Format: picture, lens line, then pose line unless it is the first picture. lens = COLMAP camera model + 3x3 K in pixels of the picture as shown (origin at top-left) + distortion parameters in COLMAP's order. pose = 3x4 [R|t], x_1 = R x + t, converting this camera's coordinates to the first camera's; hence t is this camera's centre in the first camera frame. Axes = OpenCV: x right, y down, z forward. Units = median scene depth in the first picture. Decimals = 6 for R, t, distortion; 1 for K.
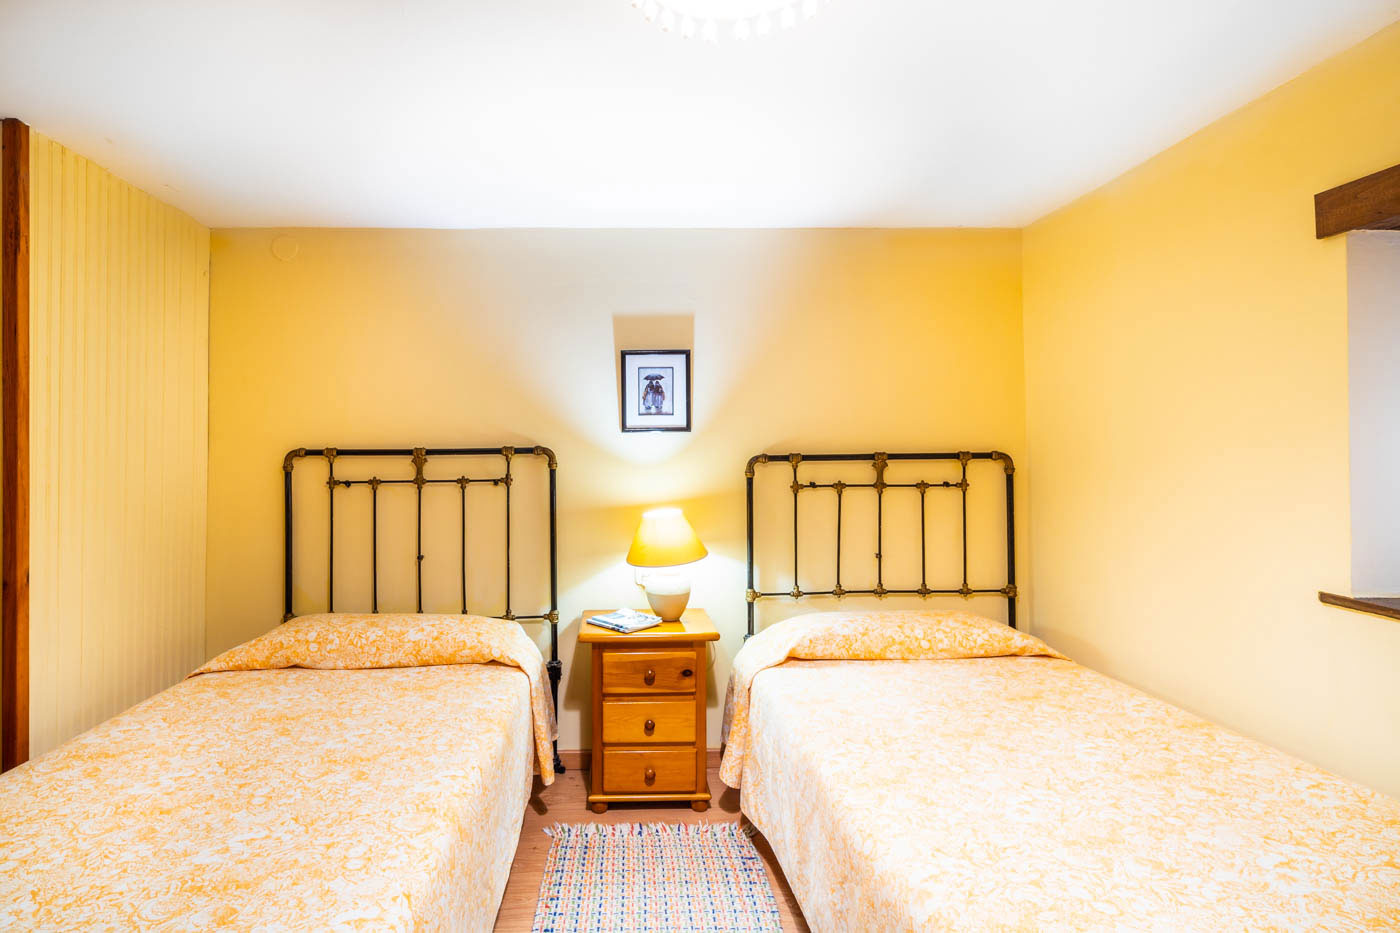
lens RADIAL K [[668.9, 0, 705.2], [0, 668.9, 457.8], [0, 0, 1]] dist [-0.005677, -0.000355]
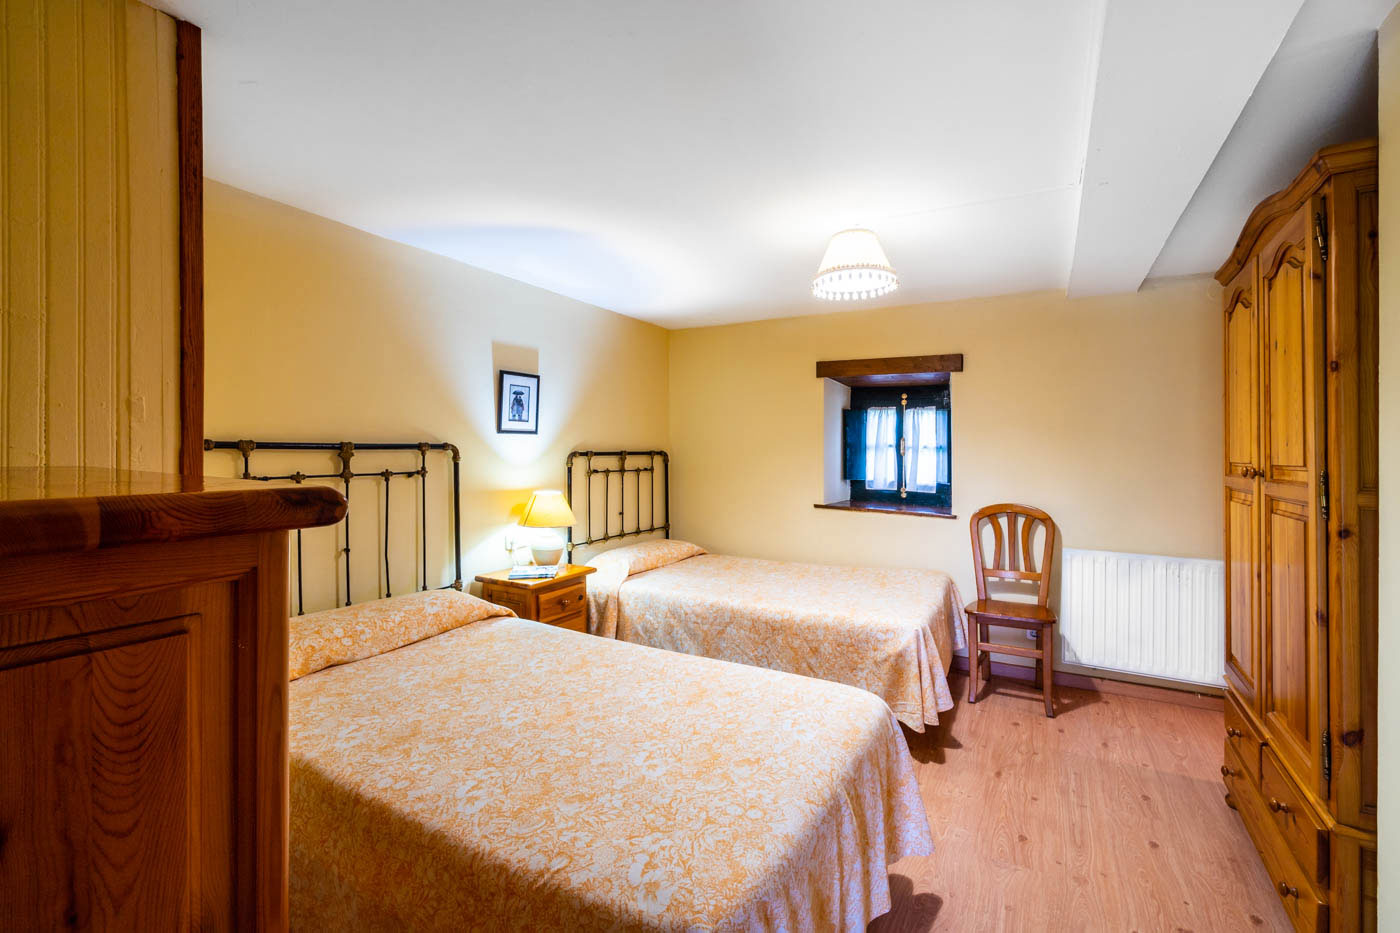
lens RADIAL K [[606.9, 0, 690.3], [0, 606.9, 448.3], [0, 0, 1]] dist [0.004001, 0.001963]
pose [[0.525126, 0.012115, 0.850938, -0.932088], [-0.013016, 0.999896, -0.006203, -0.006711], [-0.850925, -0.007818, 0.525229, 0.069852]]
